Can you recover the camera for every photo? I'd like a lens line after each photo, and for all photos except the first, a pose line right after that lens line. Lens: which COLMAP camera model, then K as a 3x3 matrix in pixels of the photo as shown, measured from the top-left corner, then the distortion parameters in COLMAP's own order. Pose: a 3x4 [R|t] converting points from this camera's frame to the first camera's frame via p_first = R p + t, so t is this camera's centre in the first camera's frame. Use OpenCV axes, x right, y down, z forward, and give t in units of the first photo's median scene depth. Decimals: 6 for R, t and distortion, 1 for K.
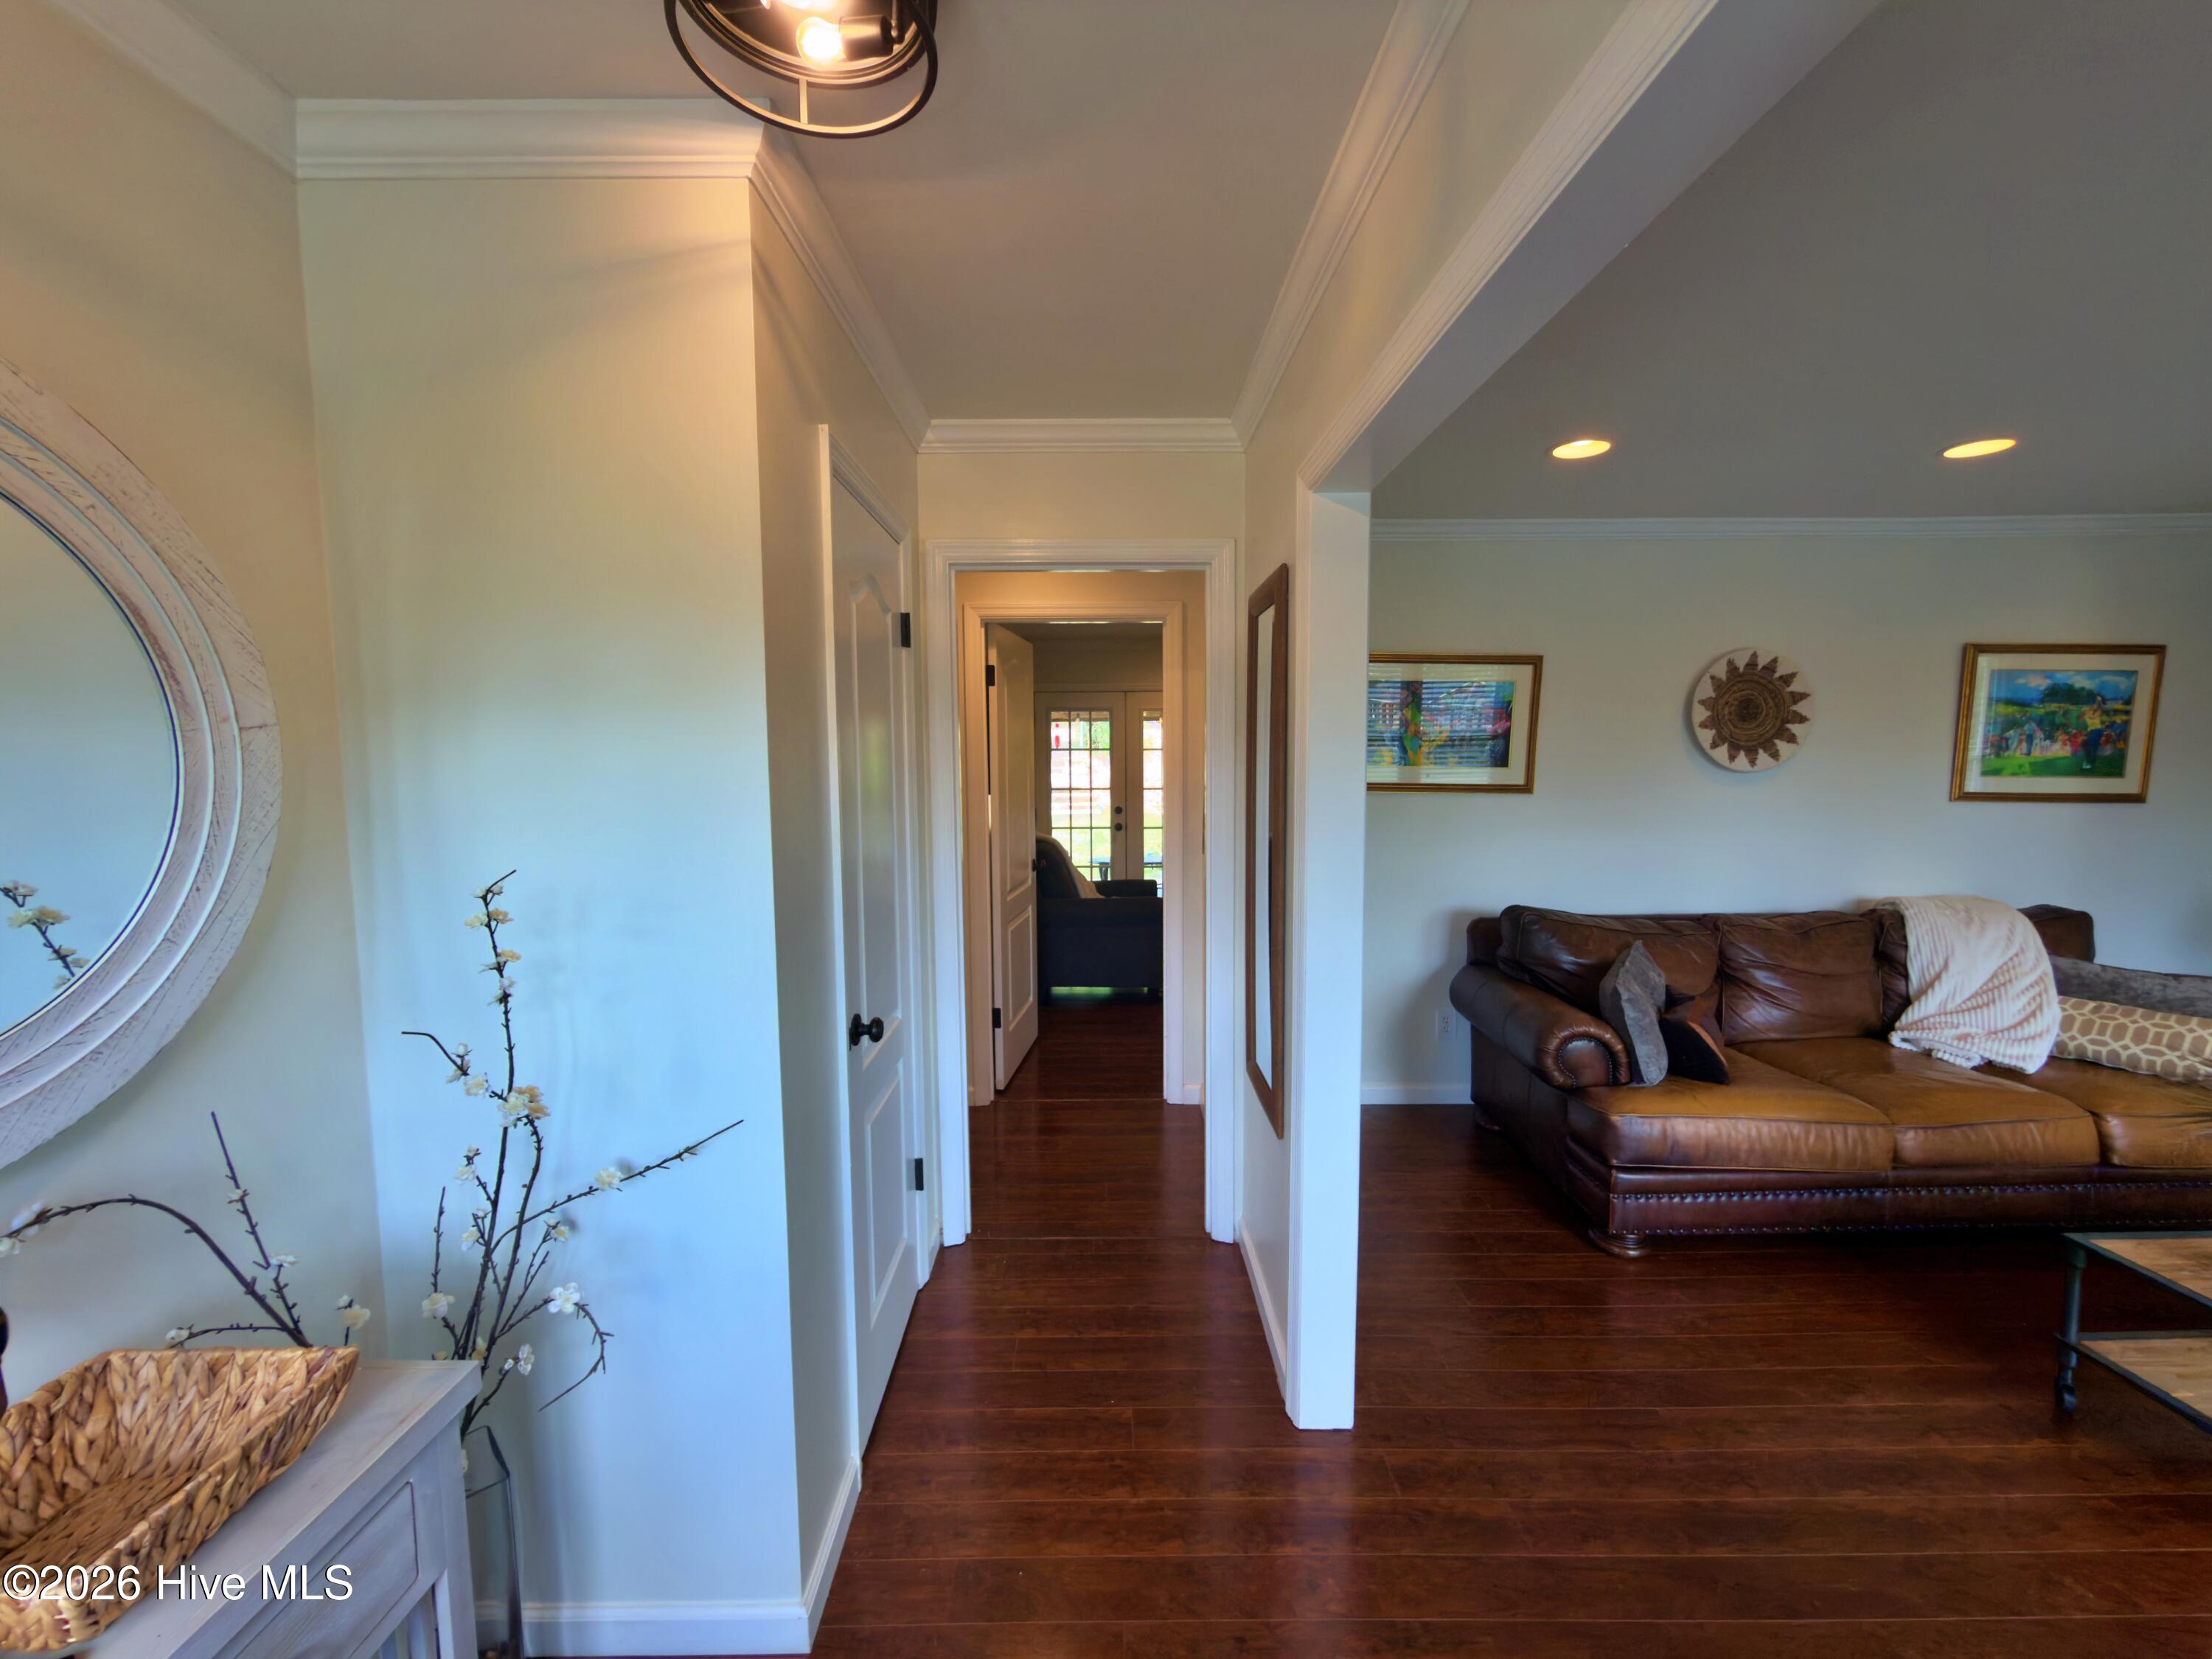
lens RADIAL K [[882.1, 0, 1101.8], [0, 882.1, 822.6], [0, 0, 1]] dist [-0.000923, -0.000053]
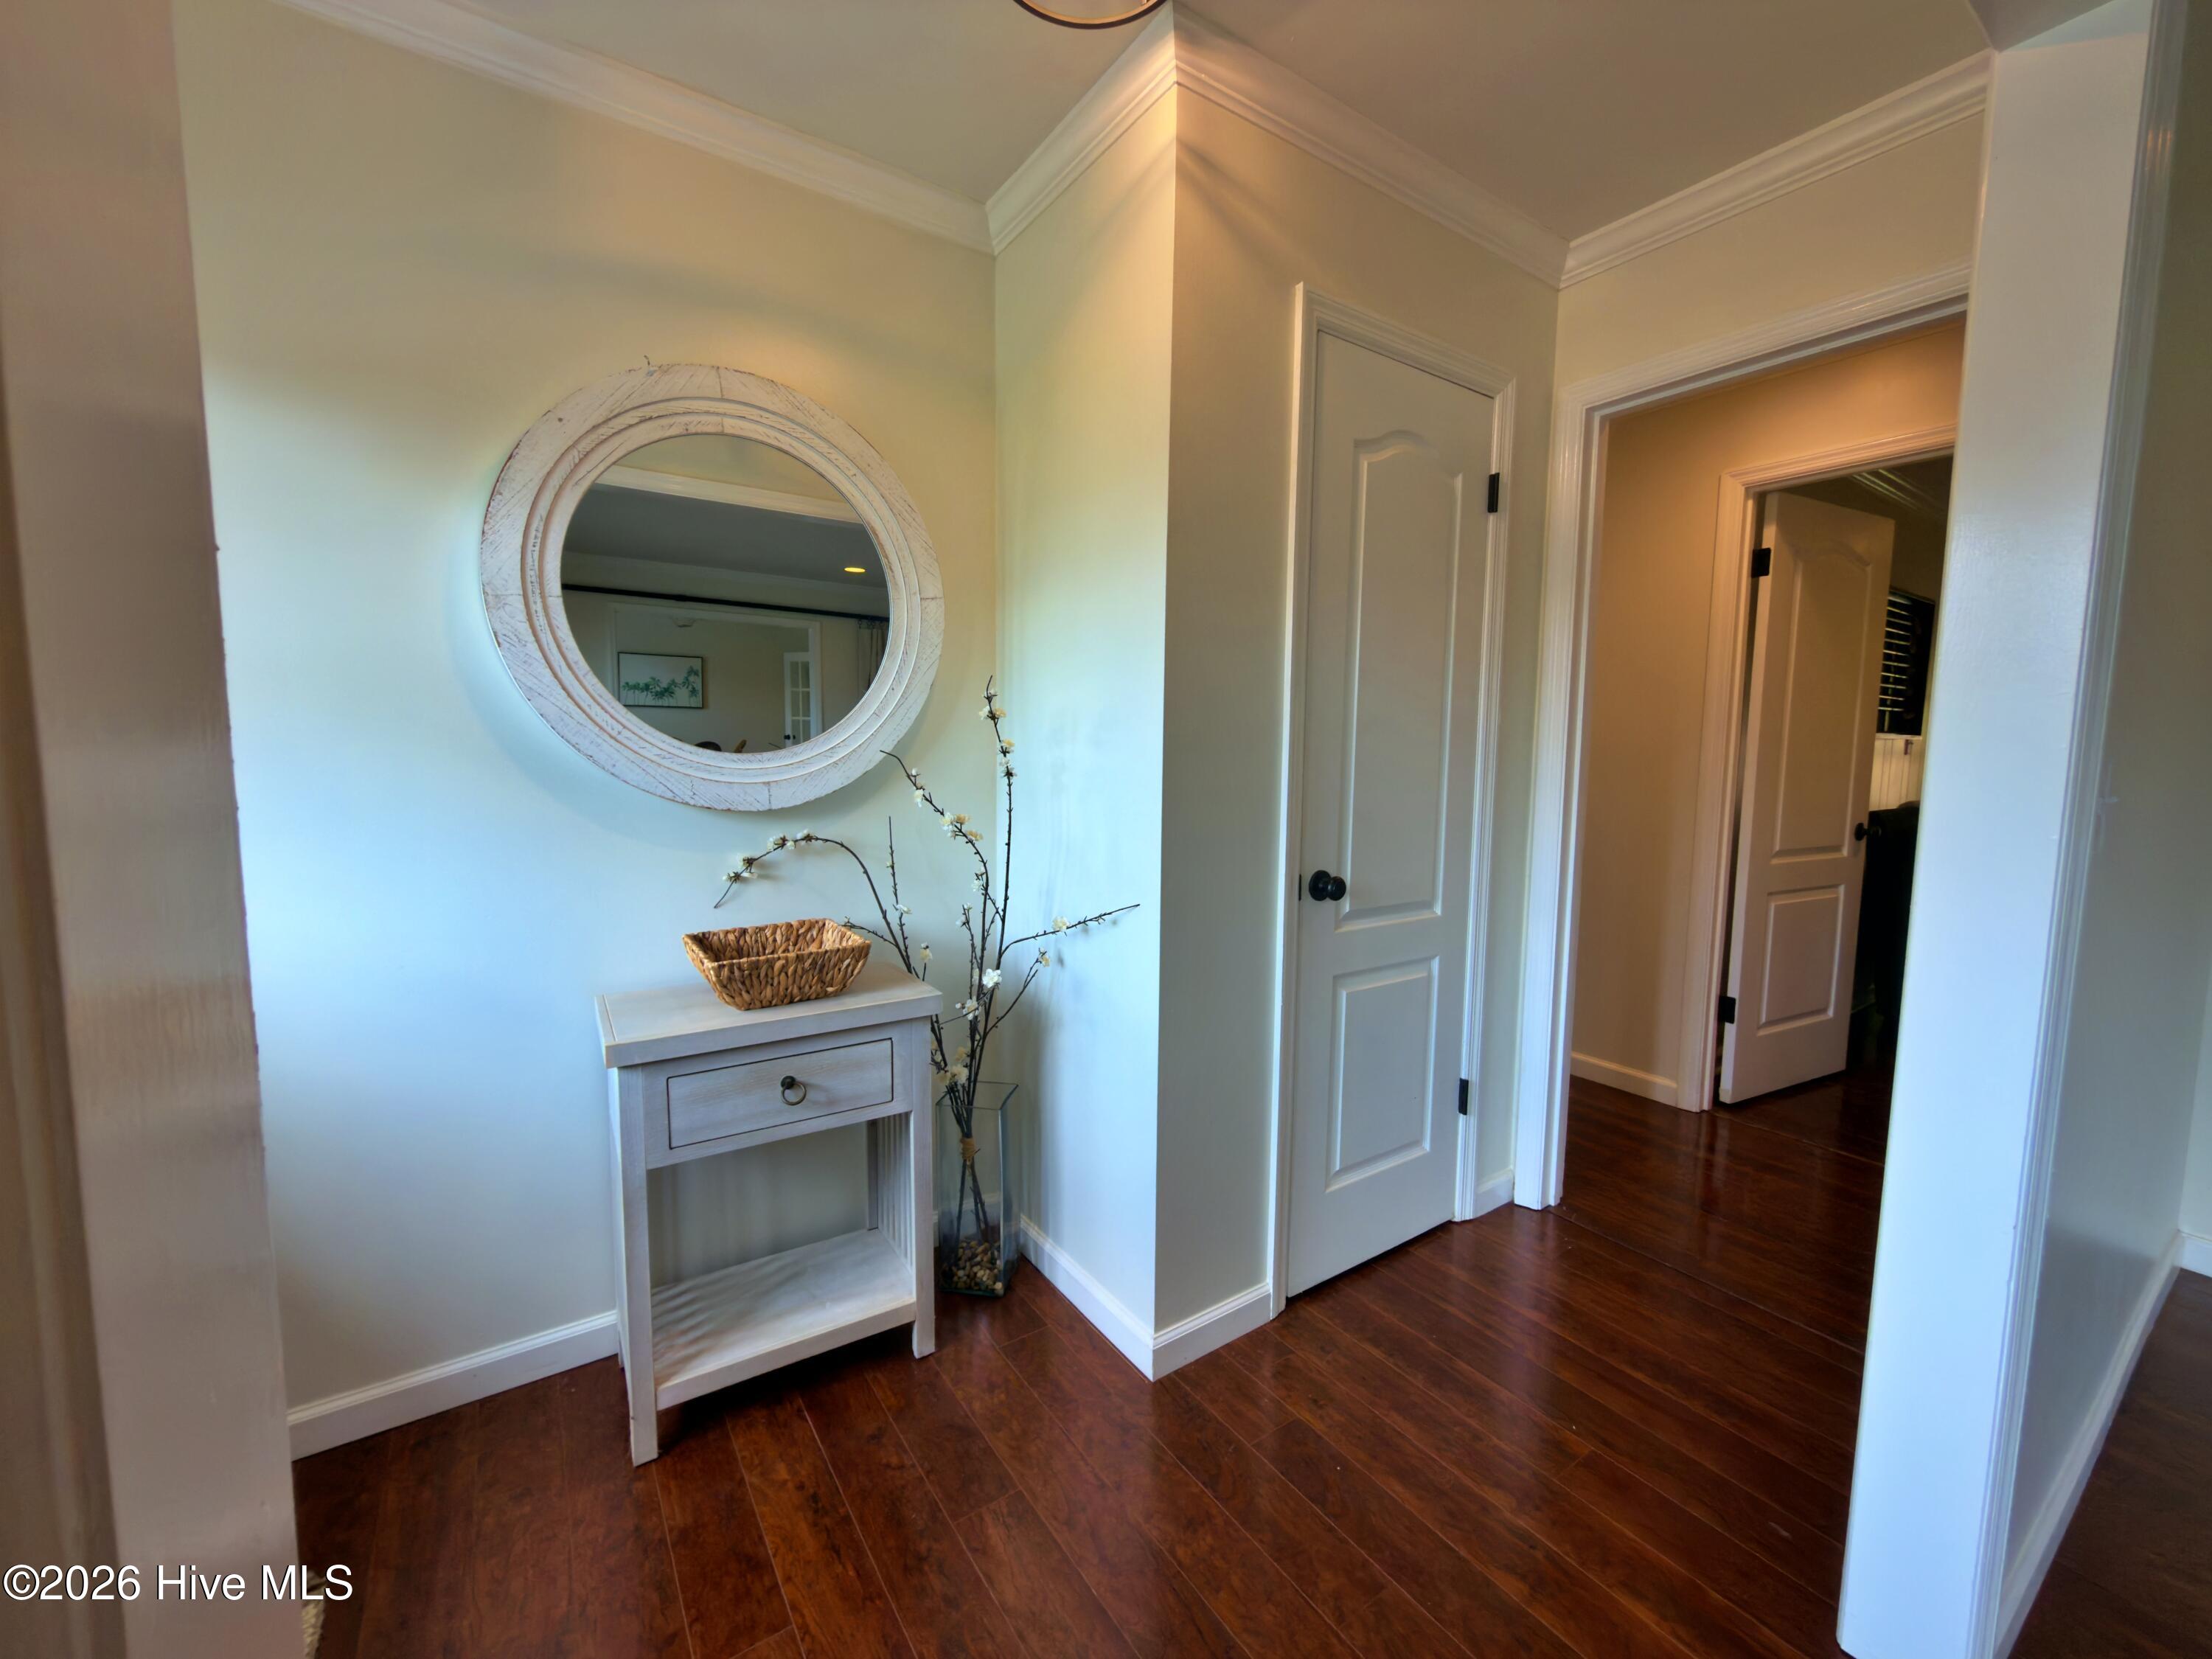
lens RADIAL K [[882.1, 0, 1101.8], [0, 882.1, 822.6], [0, 0, 1]] dist [-0.000923, -0.000053]
pose [[0.556623, 0.085274, -0.826377, 0.250249], [-0.080018, 0.995596, 0.048838, 0.080377], [0.826903, 0.038940, 0.560995, 0.131754]]
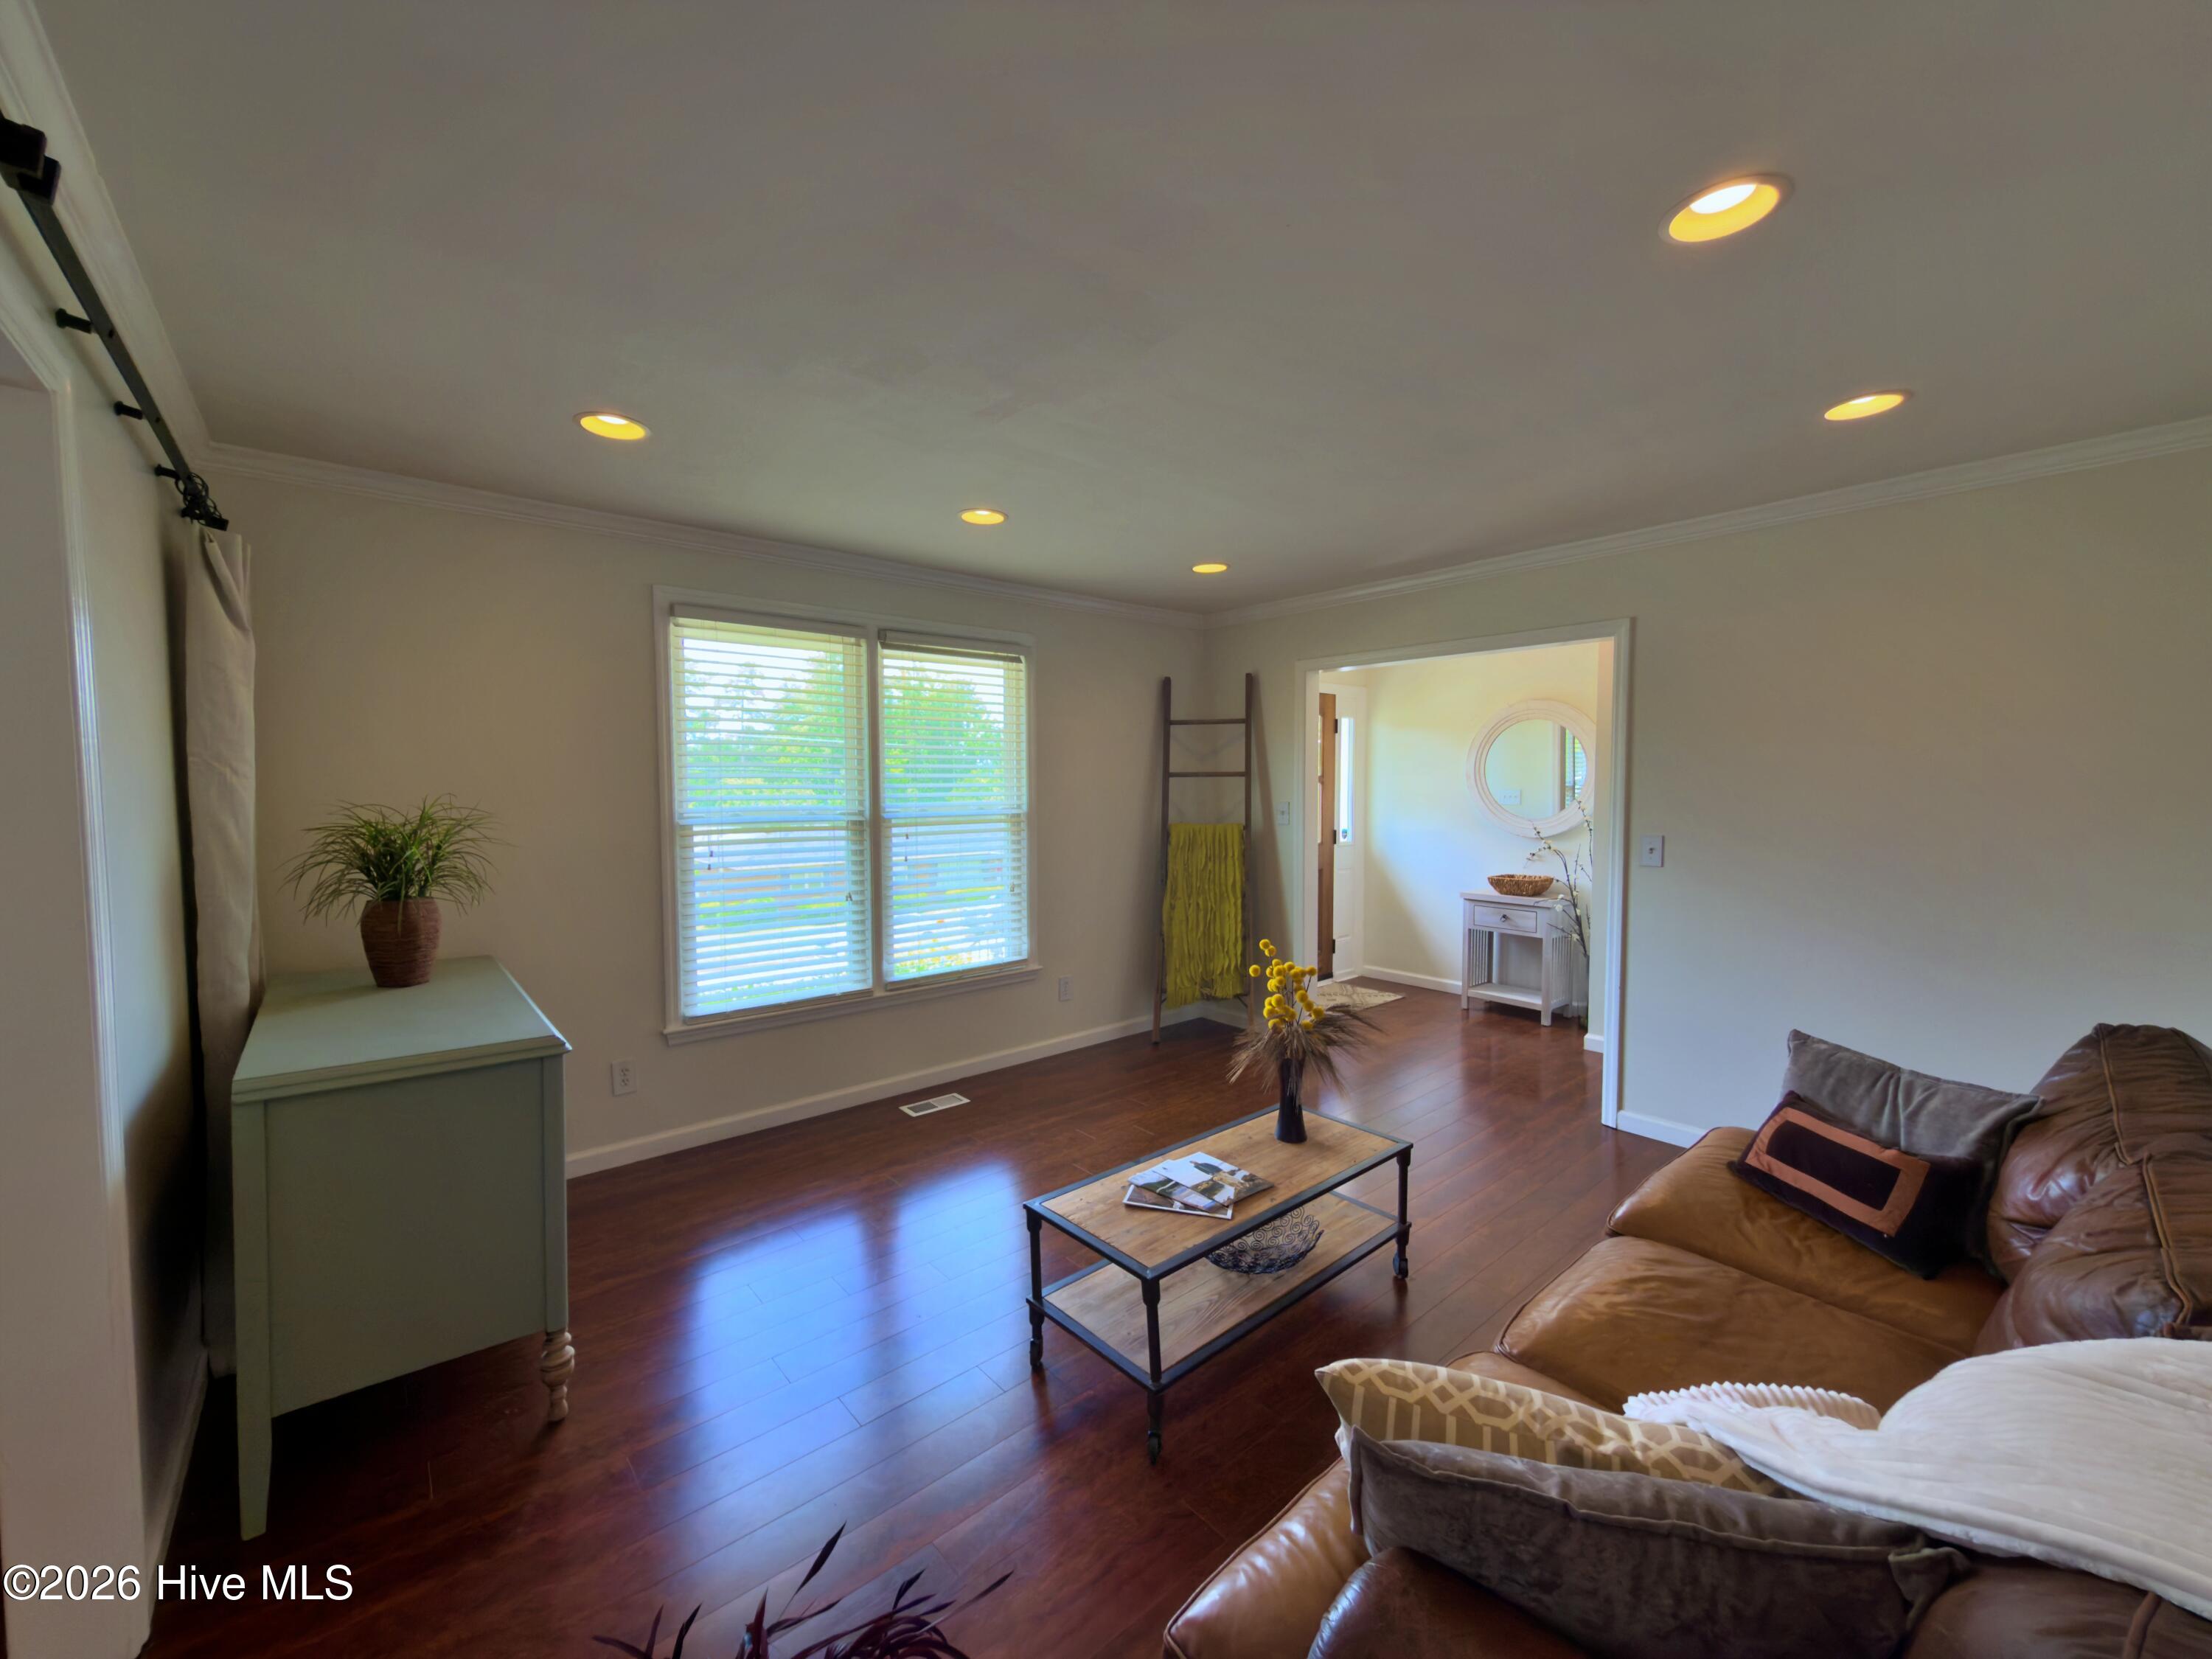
lens RADIAL K [[882.1, 0, 1101.8], [0, 882.1, 822.6], [0, 0, 1]] dist [-0.000923, -0.000053]
pose [[-0.764714, 0.040408, -0.643102, 1.463378], [-0.041219, 0.992920, 0.111402, -0.071765], [0.643051, 0.111699, -0.757634, 1.075136]]
